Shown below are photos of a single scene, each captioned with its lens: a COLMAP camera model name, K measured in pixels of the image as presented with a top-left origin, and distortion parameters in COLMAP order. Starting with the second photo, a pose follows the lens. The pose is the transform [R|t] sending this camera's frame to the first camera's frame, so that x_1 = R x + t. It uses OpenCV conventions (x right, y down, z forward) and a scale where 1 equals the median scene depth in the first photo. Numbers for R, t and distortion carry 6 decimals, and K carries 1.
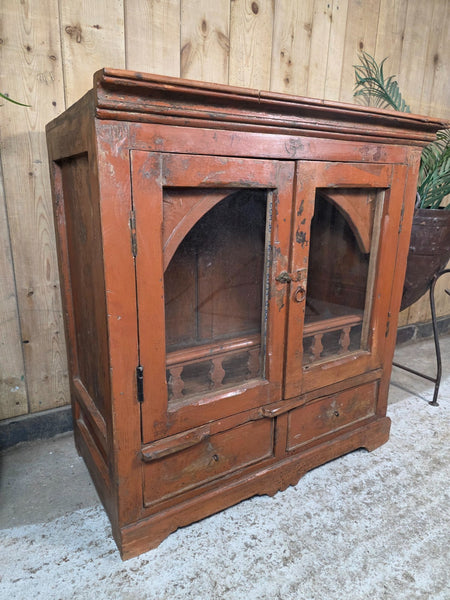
lens RADIAL K [[413.6, 0, 220.9], [0, 413.6, 301.5], [0, 0, 1]] dist [0.032281, -0.042655]
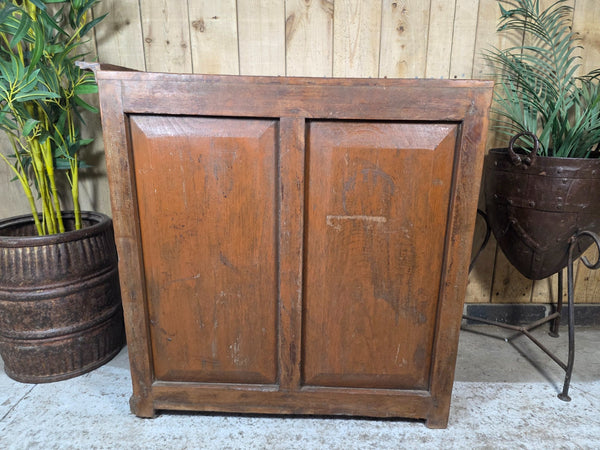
lens RADIAL K [[413.6, 0, 299.0], [0, 413.6, 228.5], [0, 0, 1]] dist [0.032281, -0.042655]
pose [[0.845285, 0.106084, -0.523680, 0.659426], [-0.122396, 0.992475, 0.003486, -0.025833], [0.520109, 0.061150, 0.851908, 0.042351]]
